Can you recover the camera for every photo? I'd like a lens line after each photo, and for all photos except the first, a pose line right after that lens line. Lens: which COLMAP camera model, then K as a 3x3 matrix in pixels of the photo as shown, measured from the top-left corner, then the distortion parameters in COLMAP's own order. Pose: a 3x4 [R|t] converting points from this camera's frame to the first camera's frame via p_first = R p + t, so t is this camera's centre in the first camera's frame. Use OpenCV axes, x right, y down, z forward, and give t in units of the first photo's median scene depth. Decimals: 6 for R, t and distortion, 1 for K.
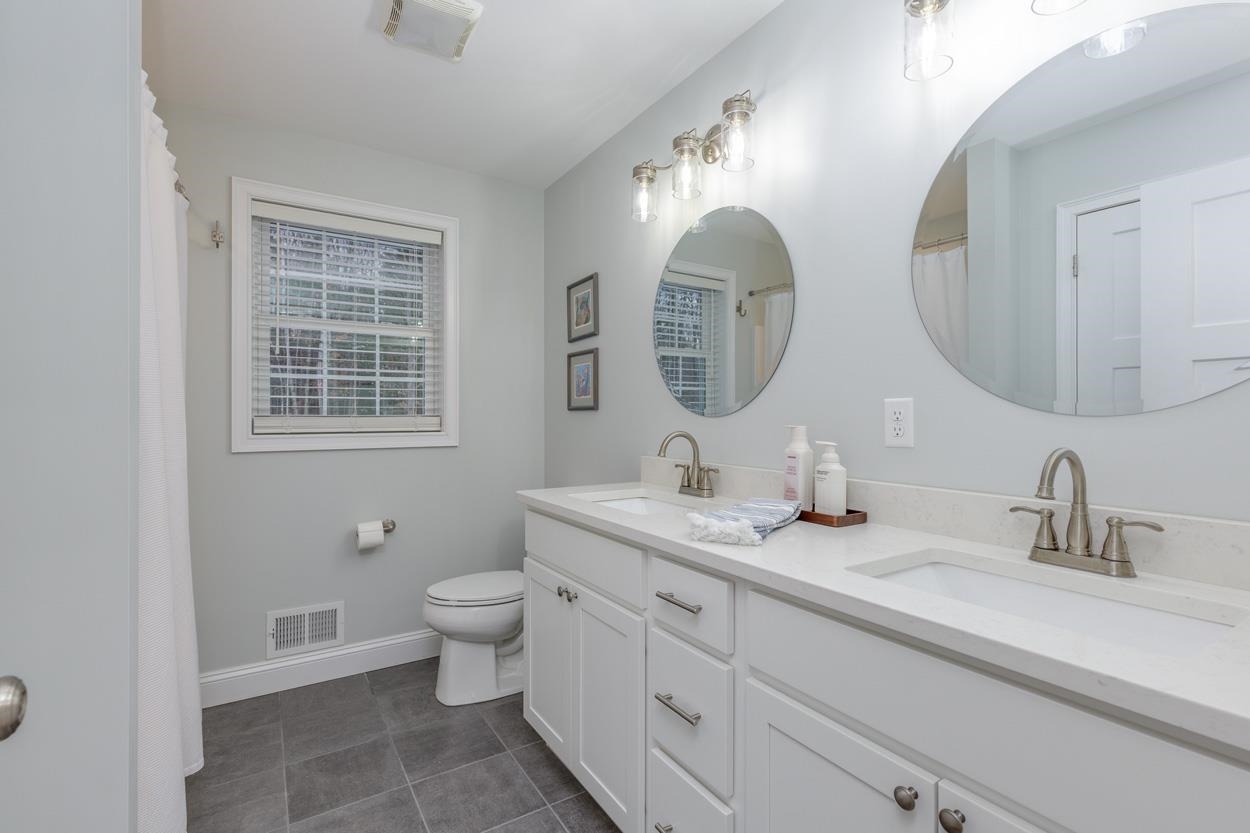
lens RADIAL K [[569.3, 0, 623.0], [0, 569.3, 416.8], [0, 0, 1]] dist [0.003666, -0.000563]
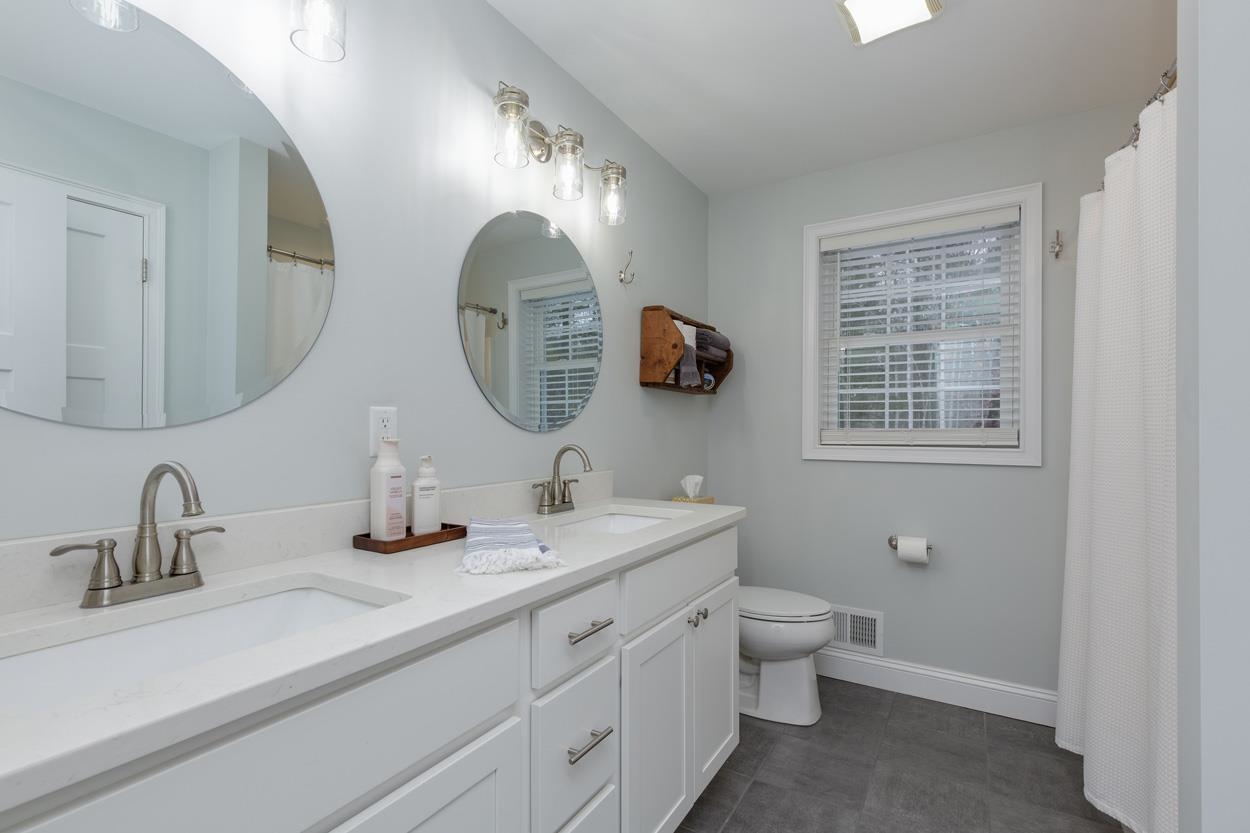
lens RADIAL K [[569.3, 0, 613.4], [0, 569.3, 423.5], [0, 0, 1]] dist [0.003666, -0.000563]
pose [[0.421281, -0.007765, -0.906897, 0.206884], [-0.001016, 0.999959, -0.009034, -0.001009], [0.906930, 0.004728, 0.421255, 0.136239]]
